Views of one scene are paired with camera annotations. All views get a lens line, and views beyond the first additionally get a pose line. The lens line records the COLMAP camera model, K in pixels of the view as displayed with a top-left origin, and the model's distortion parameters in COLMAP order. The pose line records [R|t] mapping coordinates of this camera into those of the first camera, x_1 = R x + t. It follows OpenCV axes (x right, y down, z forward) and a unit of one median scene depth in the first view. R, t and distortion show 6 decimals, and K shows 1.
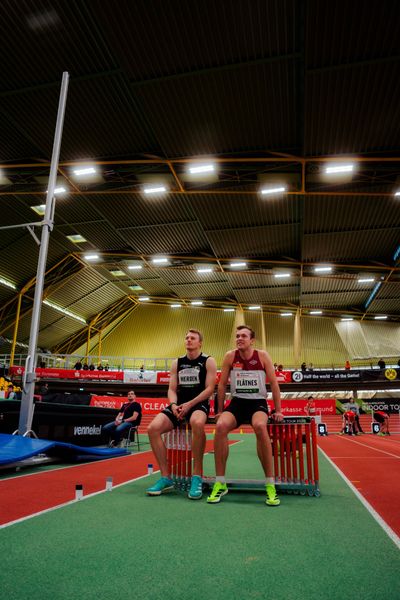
lens RADIAL K [[440.9, 0, 200.3], [0, 440.9, 292.1], [0, 0, 1]] dist [-0.076208, 0.002797]
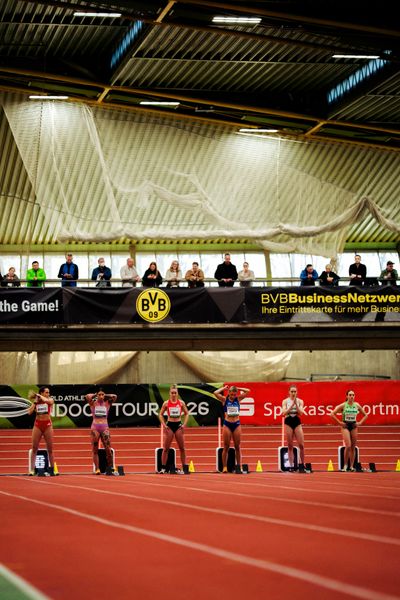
lens RADIAL K [[2332.6, 0, 200.0], [0, 2332.6, 300.0], [0, 0, 1]] dist [0.215526, 0.598244]
pose [[0.936263, 0.013360, 0.351046, -0.128616], [-0.089701, 0.975243, 0.202124, -0.160789], [-0.339655, -0.220731, 0.914282, -0.566590]]
